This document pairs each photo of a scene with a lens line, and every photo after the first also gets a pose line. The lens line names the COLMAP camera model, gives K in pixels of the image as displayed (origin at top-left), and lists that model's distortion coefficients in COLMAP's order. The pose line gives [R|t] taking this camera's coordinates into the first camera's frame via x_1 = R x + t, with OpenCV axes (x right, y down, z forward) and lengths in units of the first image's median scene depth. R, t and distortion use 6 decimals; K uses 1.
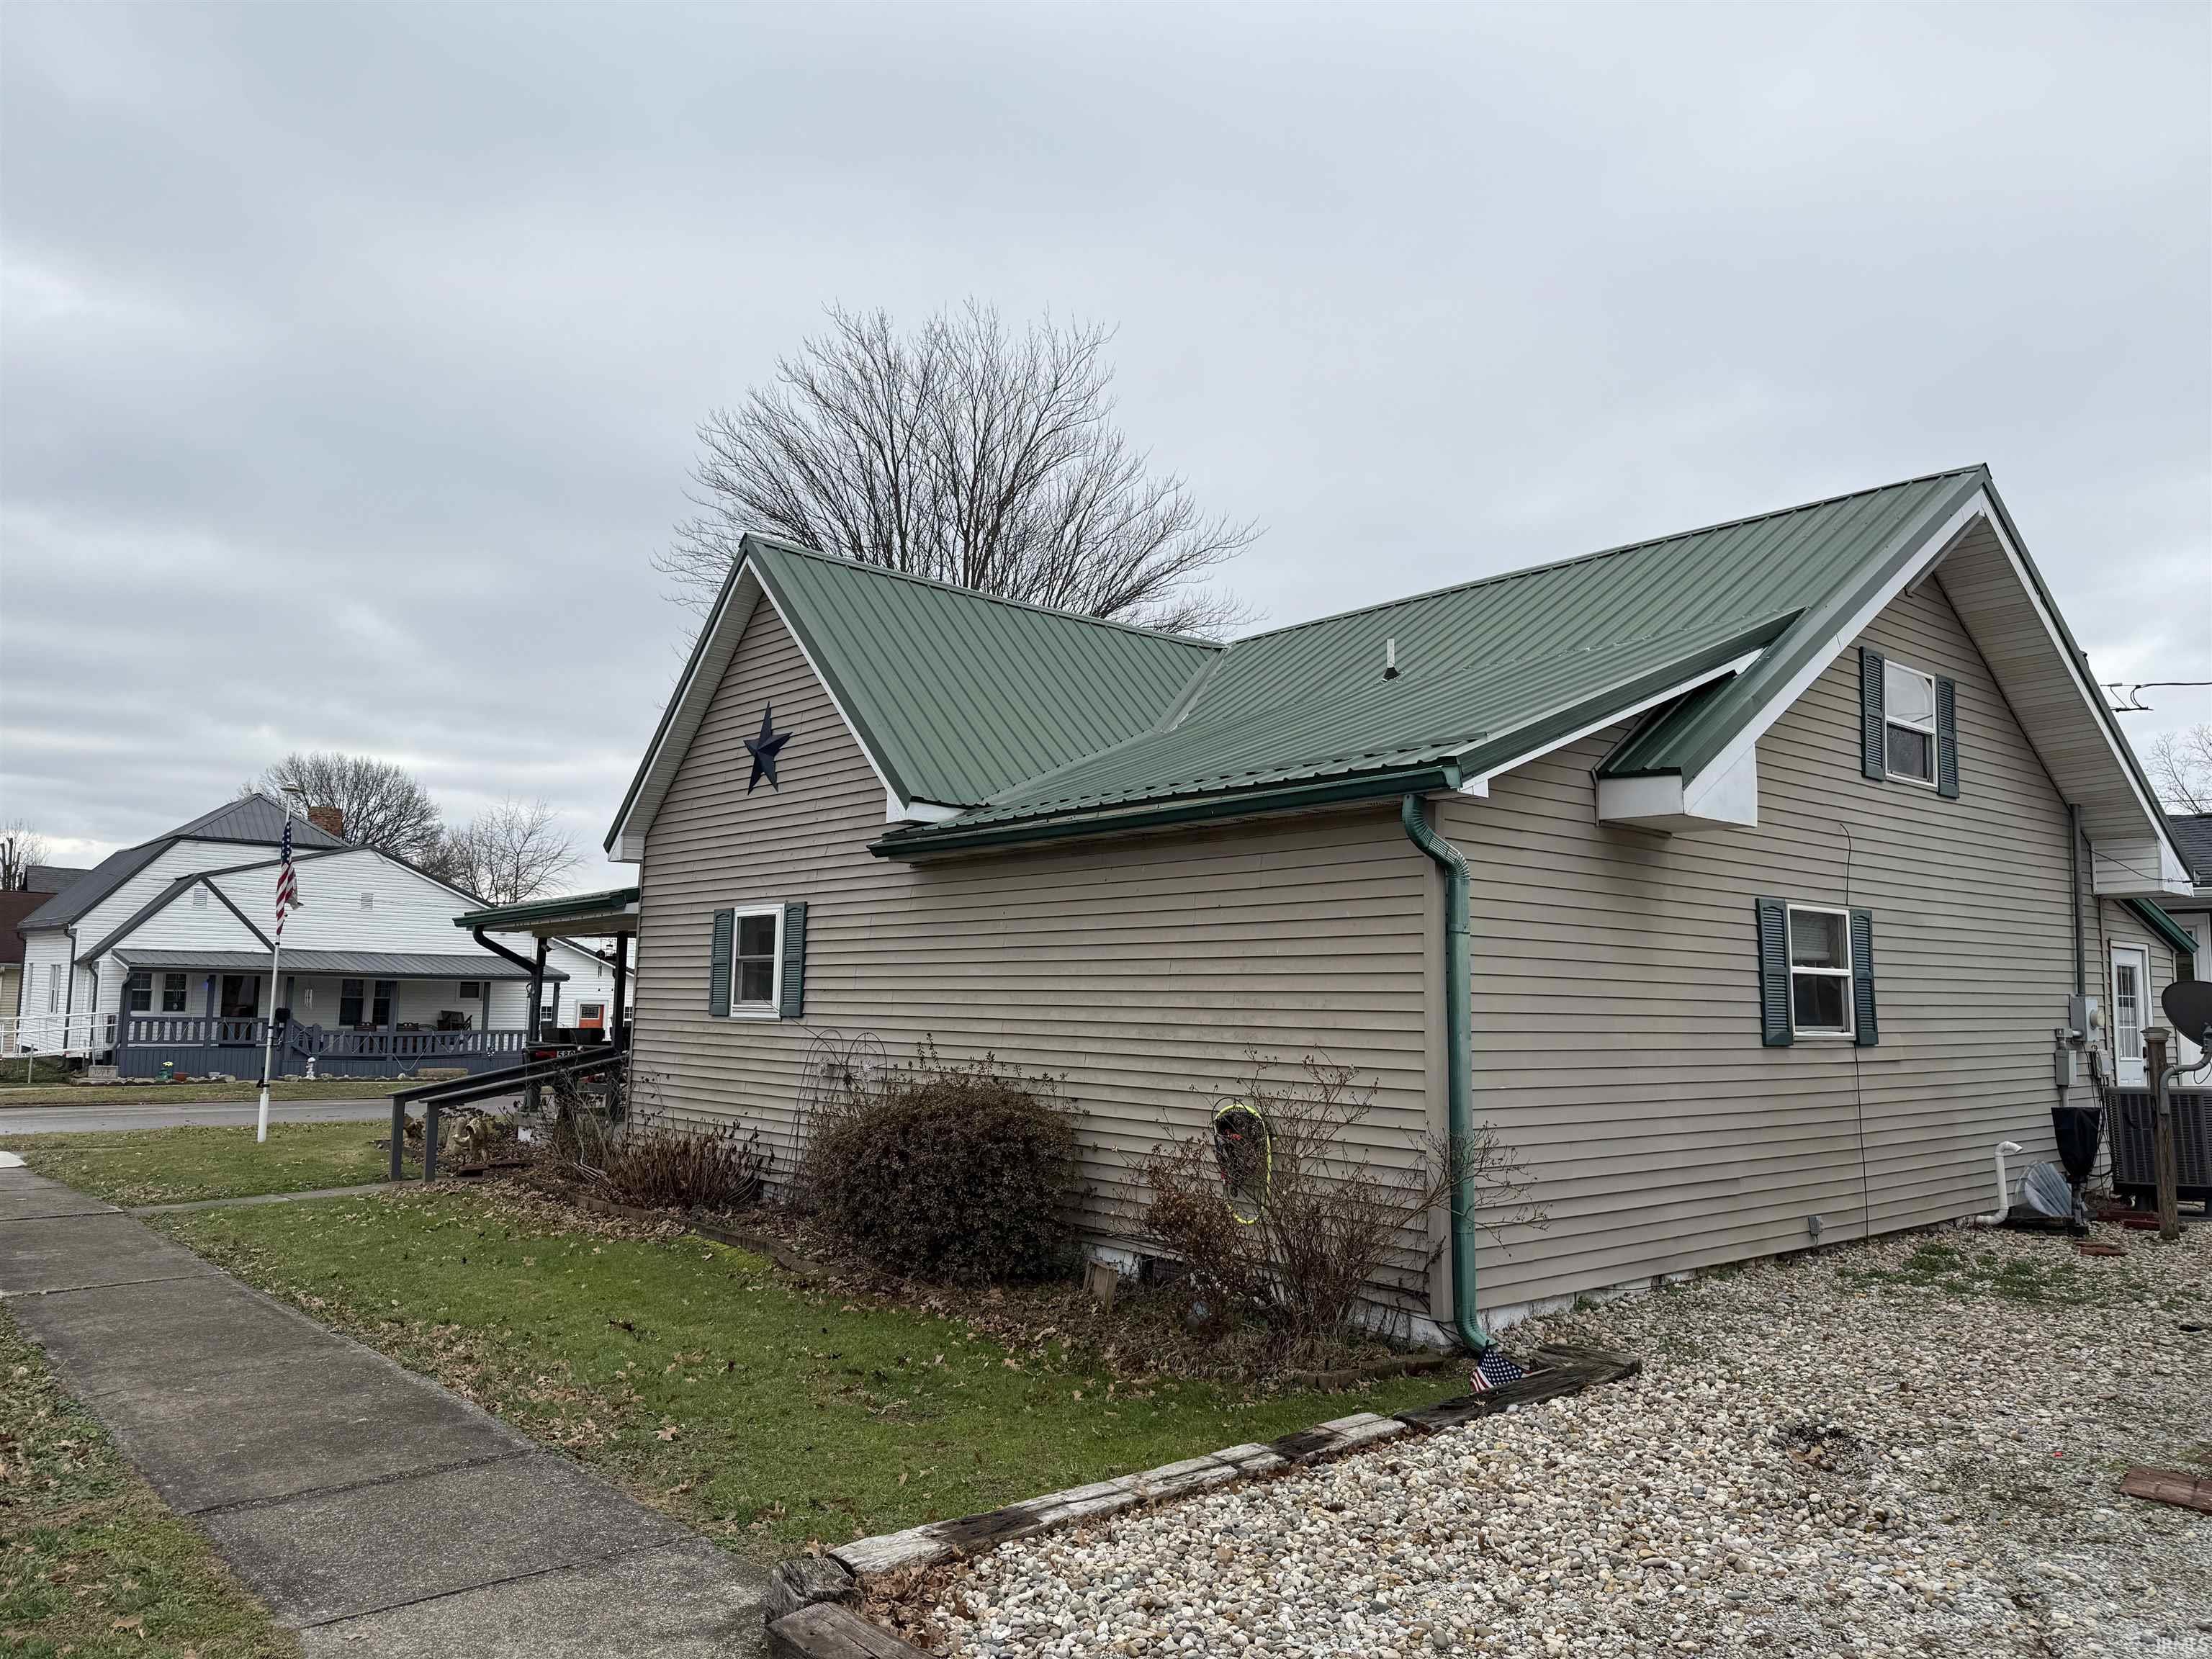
lens RADIAL K [[1569.6, 0, 1105.2], [0, 1569.6, 814.7], [0, 0, 1]] dist [0.014621, -0.013792]
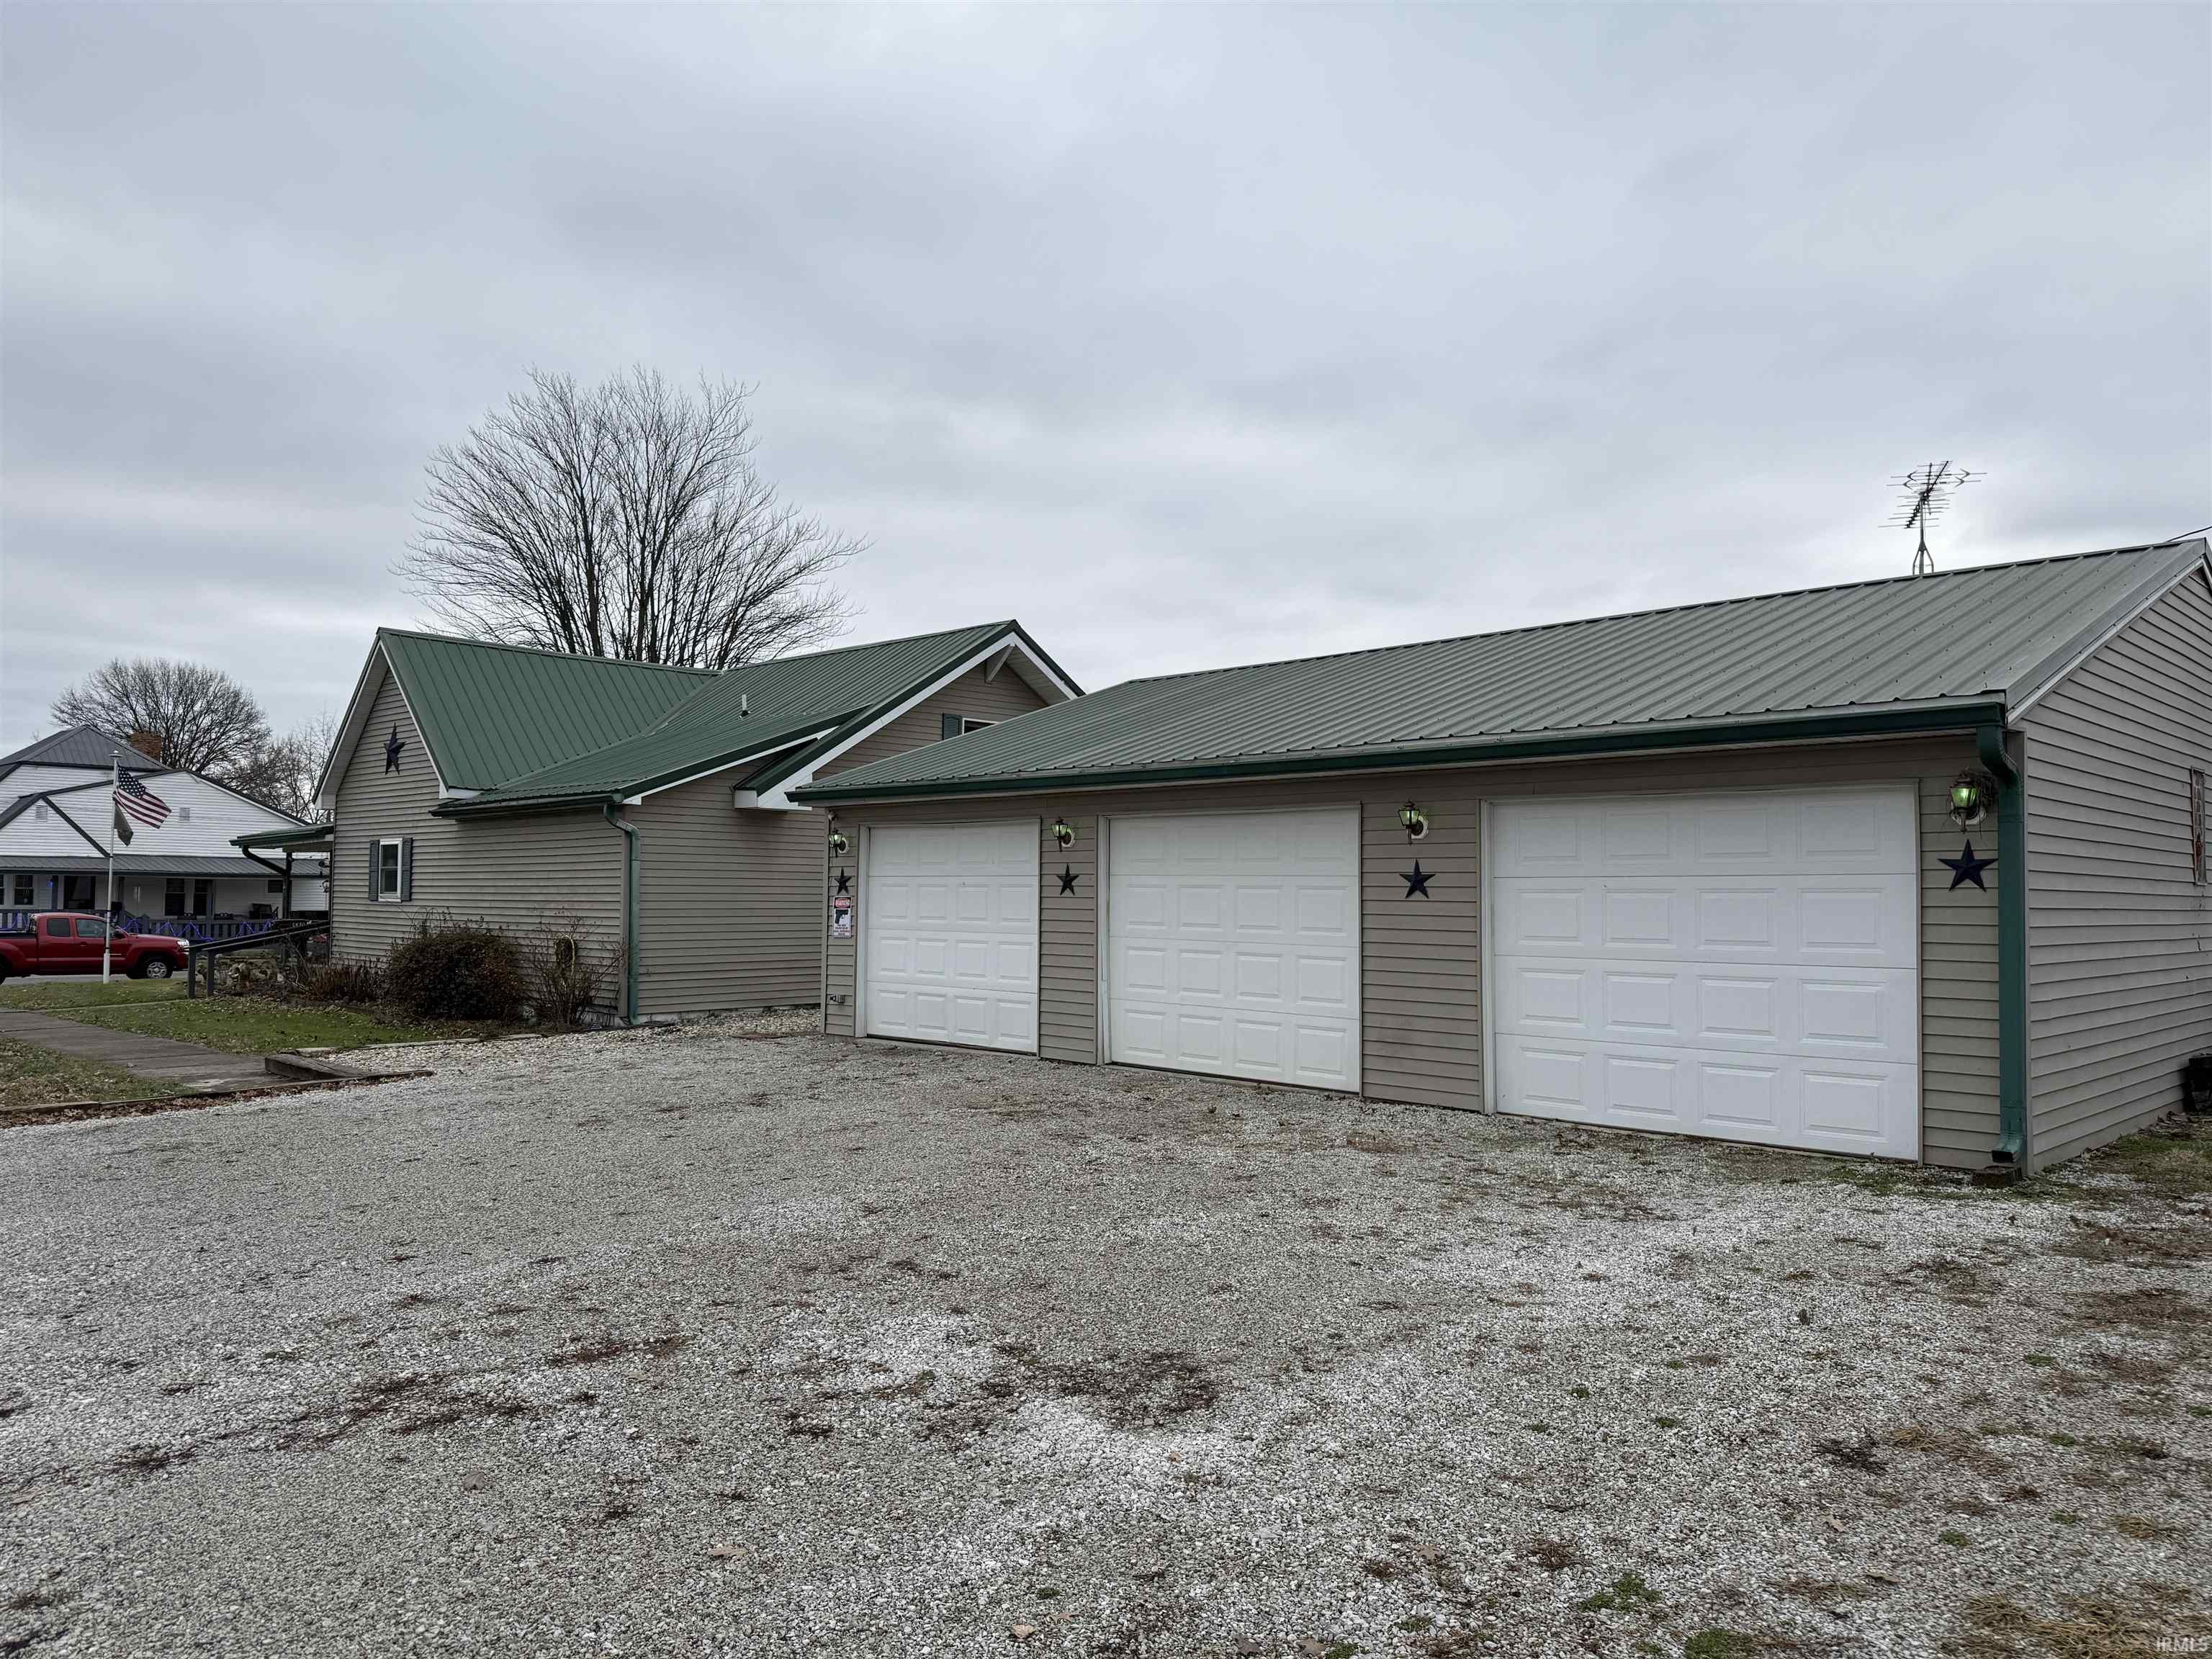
lens RADIAL K [[1569.6, 0, 1111.7], [0, 1569.6, 847.3], [0, 0, 1]] dist [0.014621, -0.013792]
pose [[0.996405, -0.001421, 0.084707, 0.202185], [-0.005953, 0.996214, 0.086736, -0.042265], [-0.084510, -0.086928, 0.992624, -0.386485]]
